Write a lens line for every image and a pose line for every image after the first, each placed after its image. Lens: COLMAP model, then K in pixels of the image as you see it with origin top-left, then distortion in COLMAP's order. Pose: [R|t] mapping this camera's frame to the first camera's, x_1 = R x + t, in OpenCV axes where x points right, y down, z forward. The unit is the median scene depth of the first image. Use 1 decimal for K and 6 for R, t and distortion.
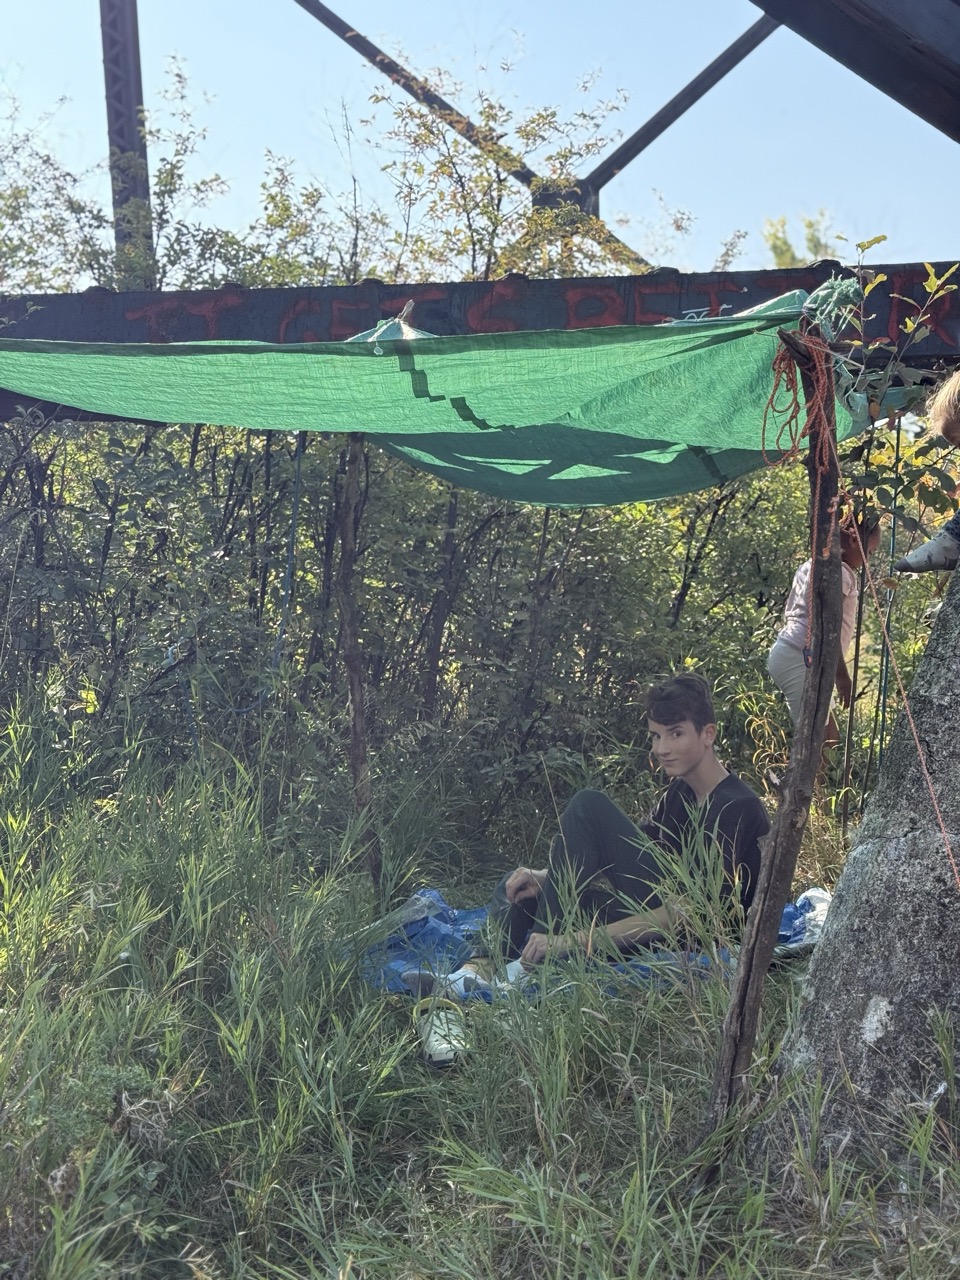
lens RADIAL K [[1796.9, 0, 490.1], [0, 1796.9, 646.9], [0, 0, 1]] dist [0.140126, 0.000000]
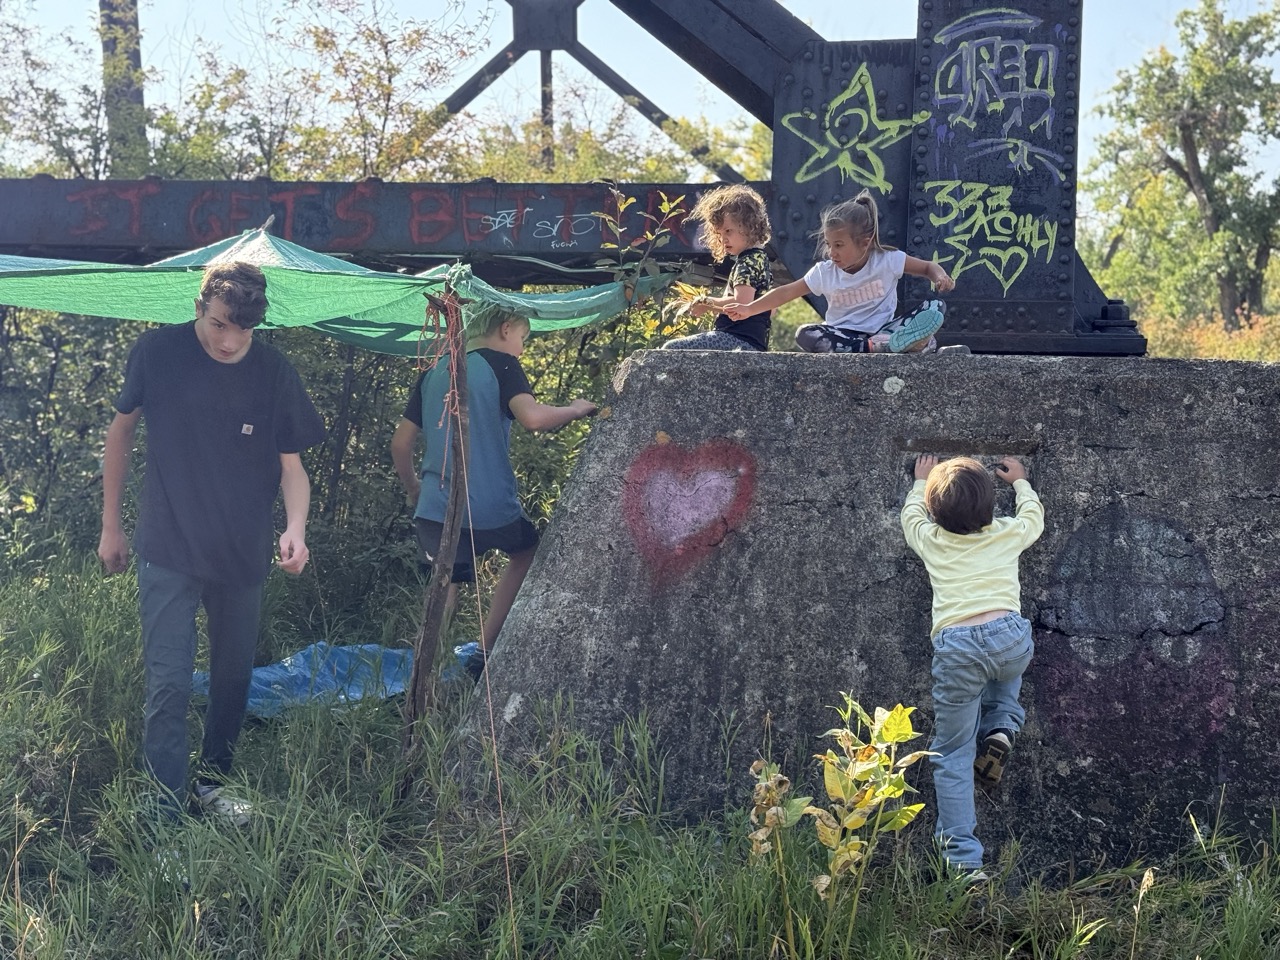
lens RADIAL K [[1796.9, 0, 628.0], [0, 1796.9, 484.7], [0, 0, 1]] dist [0.140126, 0.000000]
pose [[0.996952, 0.012445, 0.077019, 0.110874], [-0.013793, 0.999760, 0.016998, -0.012380], [-0.076789, -0.018009, 0.996885, -0.353943]]
